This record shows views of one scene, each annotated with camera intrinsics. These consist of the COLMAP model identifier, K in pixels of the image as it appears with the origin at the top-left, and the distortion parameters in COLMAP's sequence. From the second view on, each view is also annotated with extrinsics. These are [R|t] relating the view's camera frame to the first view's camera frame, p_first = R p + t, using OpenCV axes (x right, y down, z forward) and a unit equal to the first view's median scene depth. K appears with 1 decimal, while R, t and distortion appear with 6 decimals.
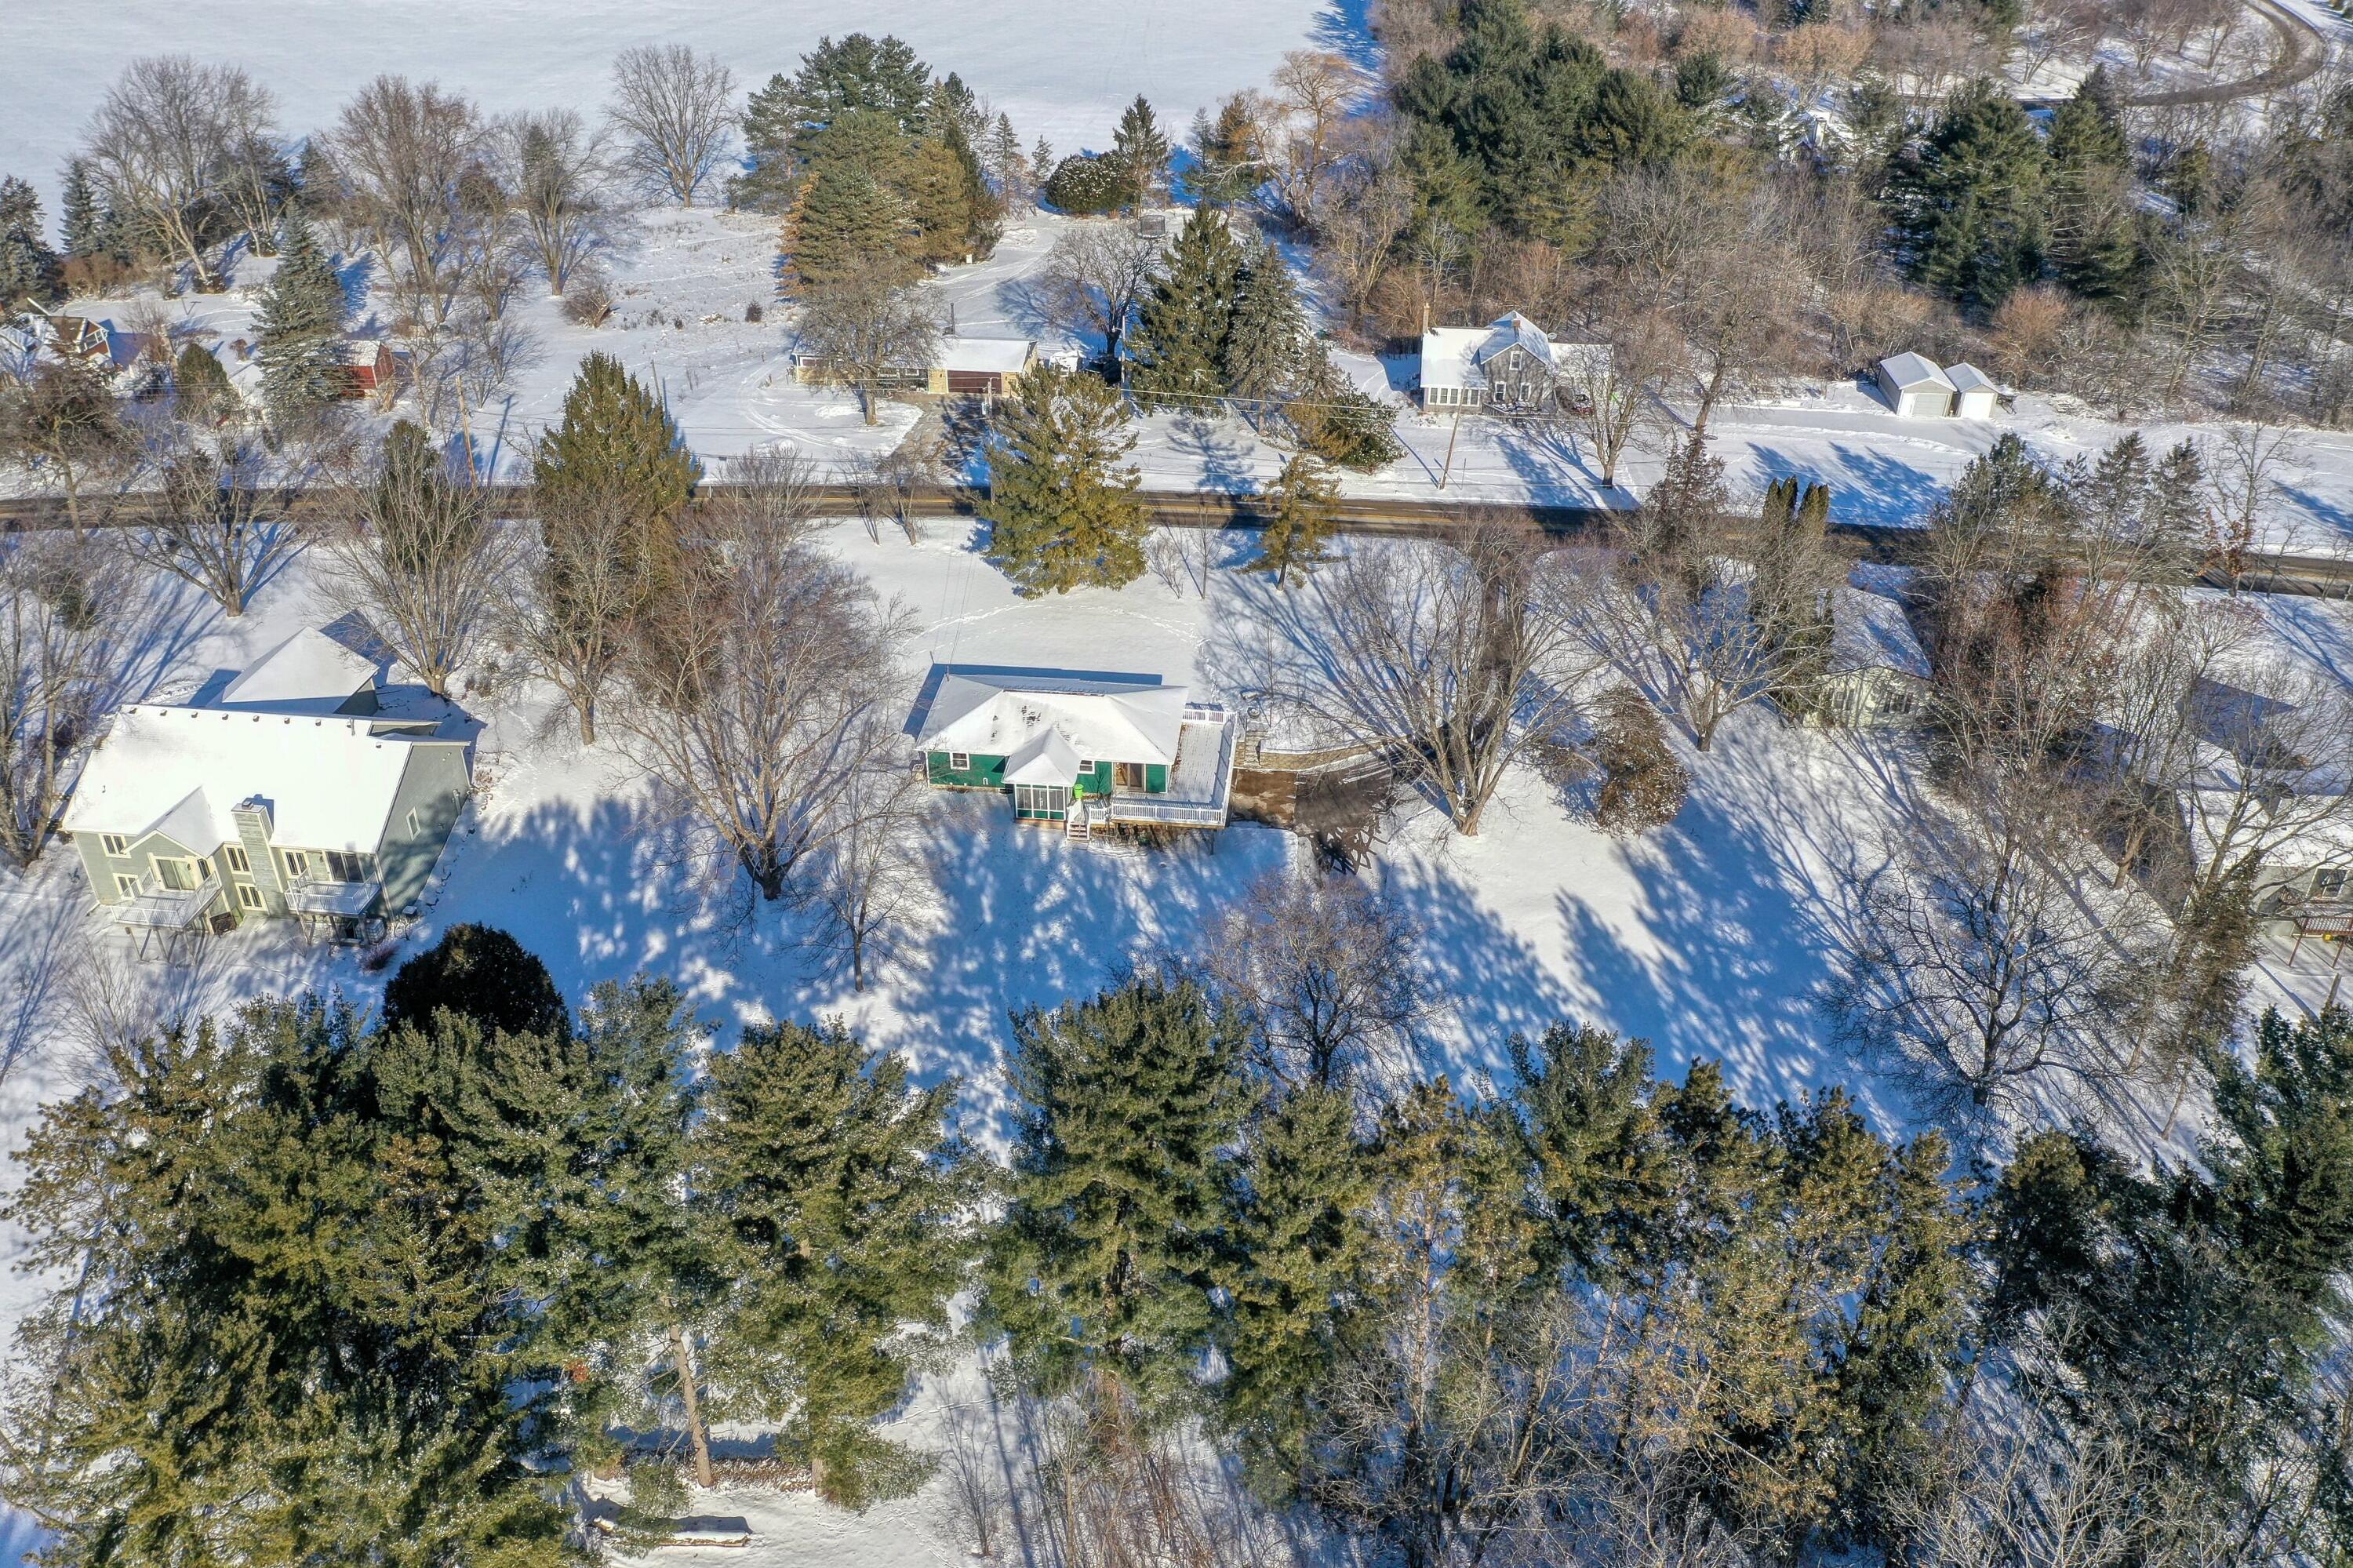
lens RADIAL K [[1847.5, 0, 1185.2], [0, 1847.5, 828.2], [0, 0, 1]] dist [0.001851, 0.002826]
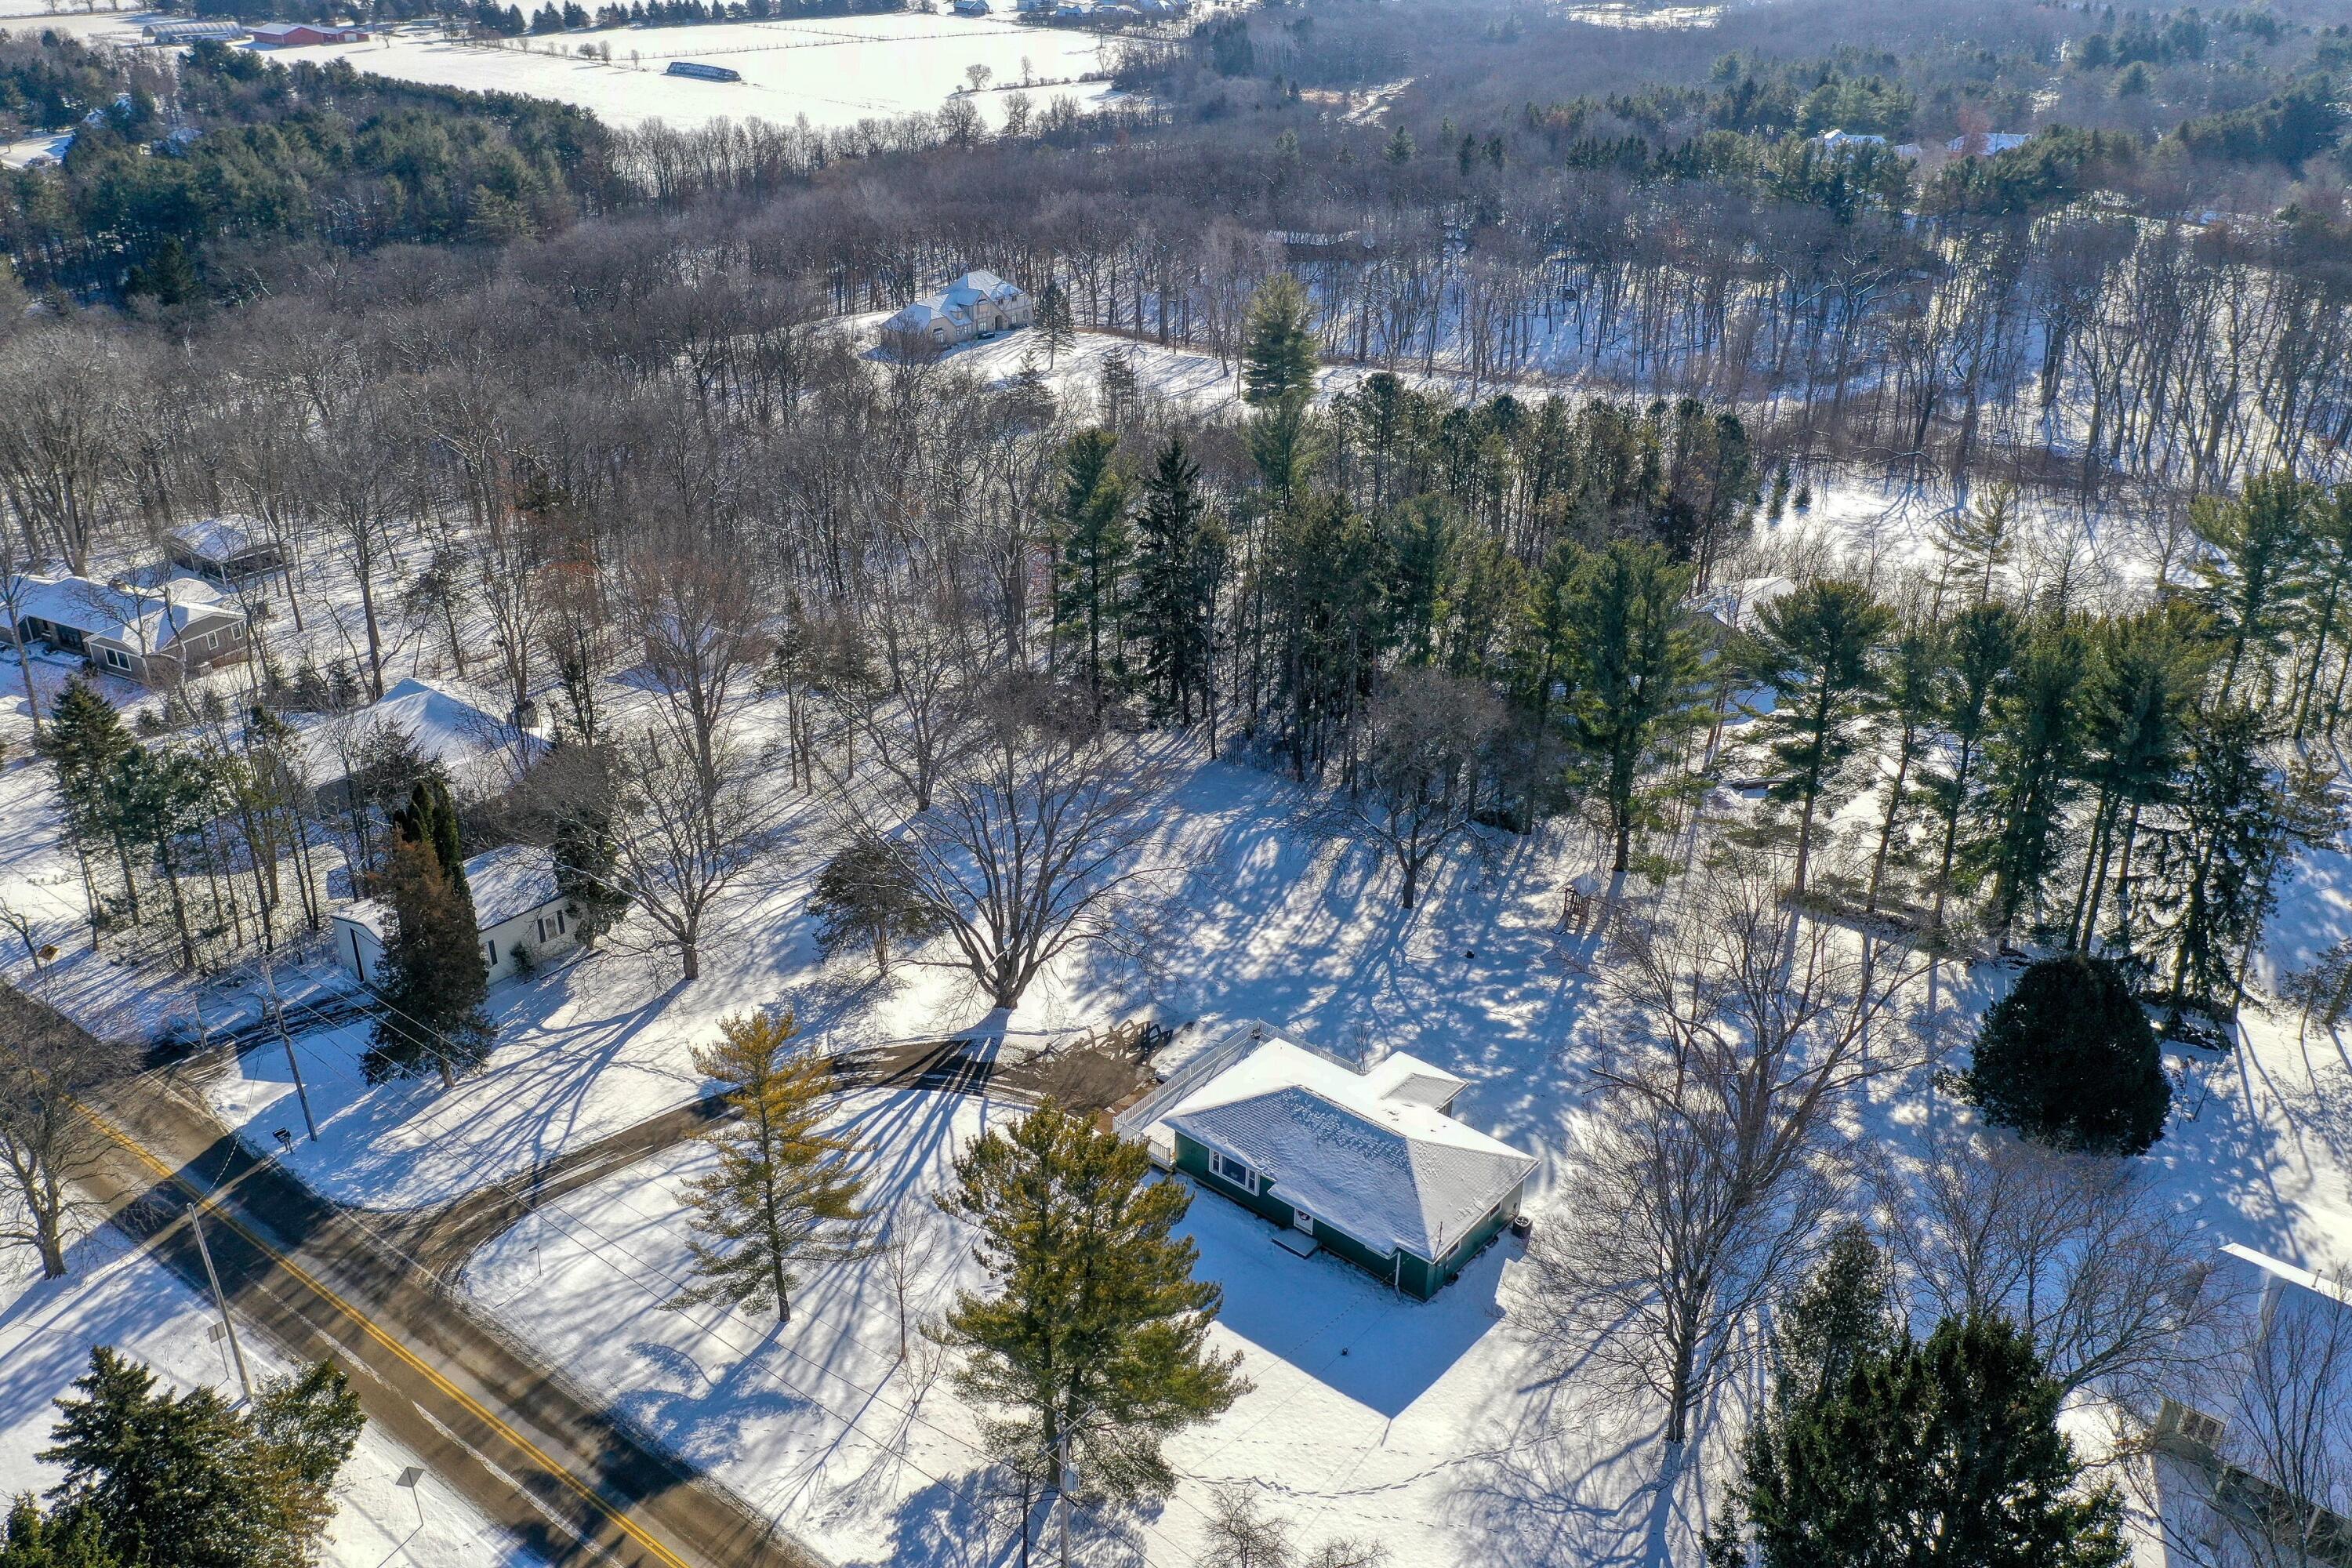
lens RADIAL K [[1846.7, 0, 1184.7], [0, 1846.7, 828.2], [0, 0, 1]] dist [0.001851, 0.002826]
pose [[-0.828766, -0.273816, 0.488029, -0.369842], [0.291281, 0.533567, 0.794016, -0.796799], [-0.477810, 0.800207, -0.362445, 1.263815]]
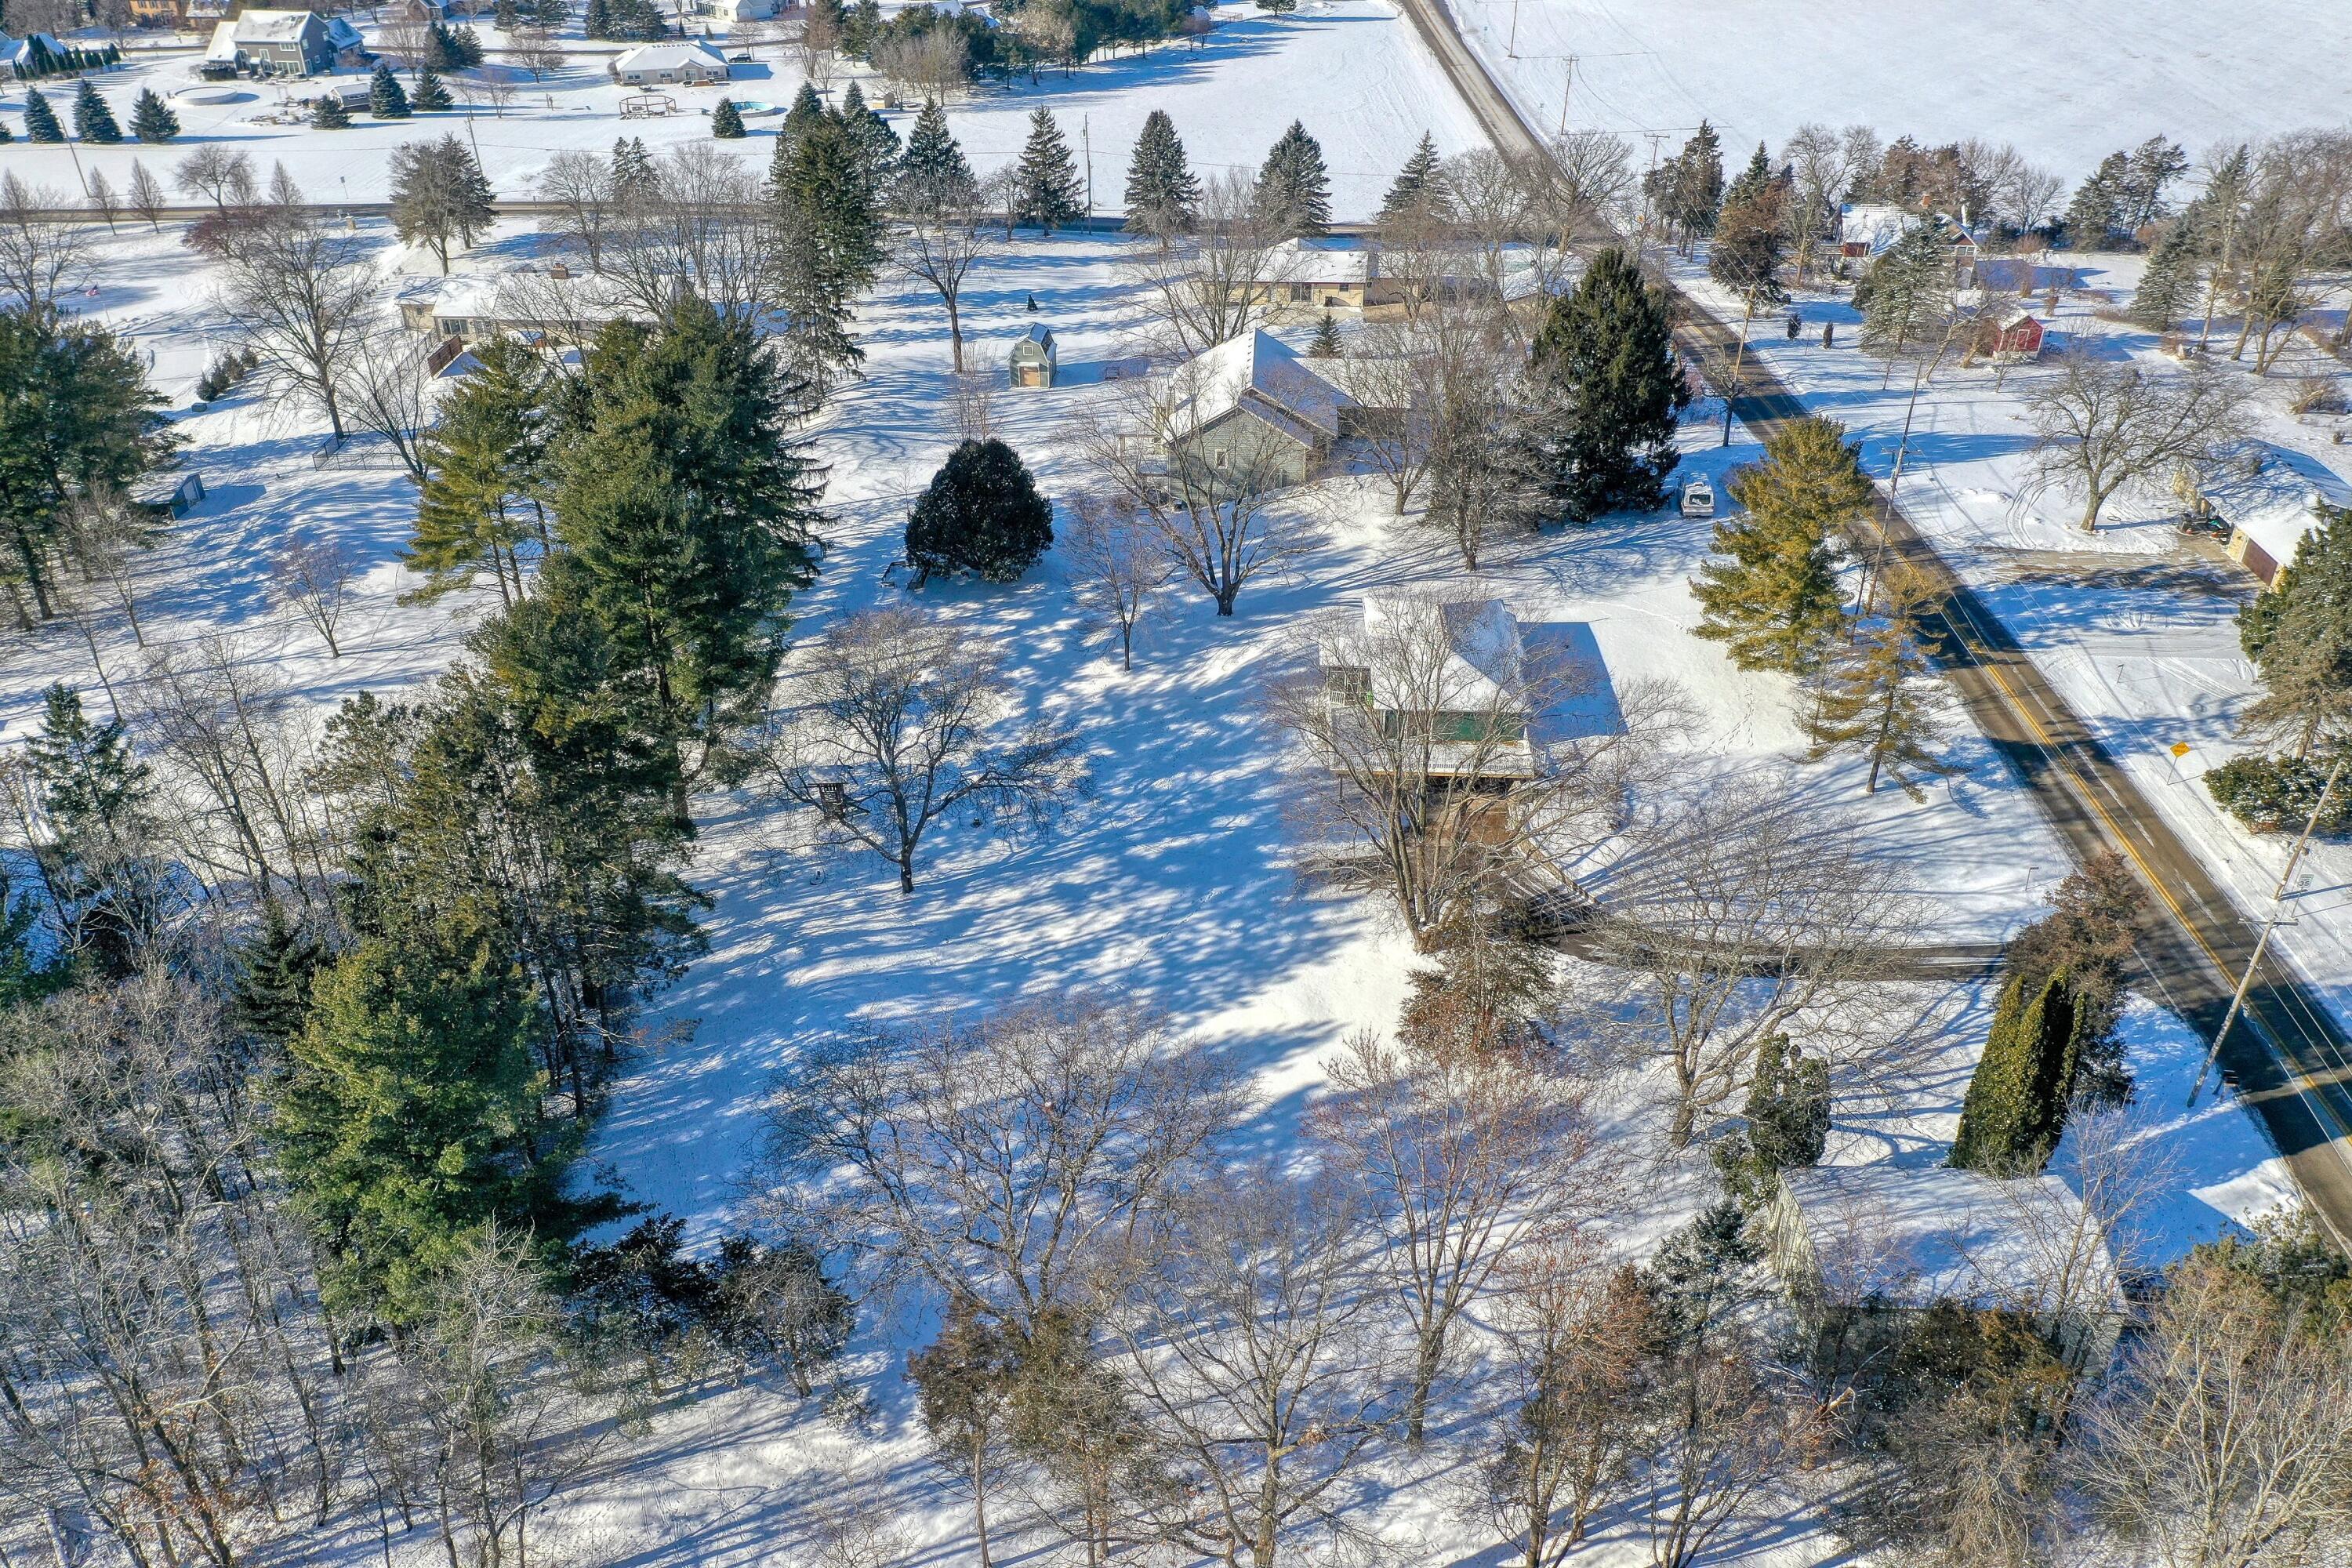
lens RADIAL K [[1846.7, 0, 1184.7], [0, 1846.7, 828.2], [0, 0, 1]] dist [0.001851, 0.002826]
pose [[0.066217, 0.532774, -0.843663, 0.878967], [-0.552167, 0.723822, 0.413756, -0.350358], [0.831100, 0.438445, 0.342109, 0.598571]]
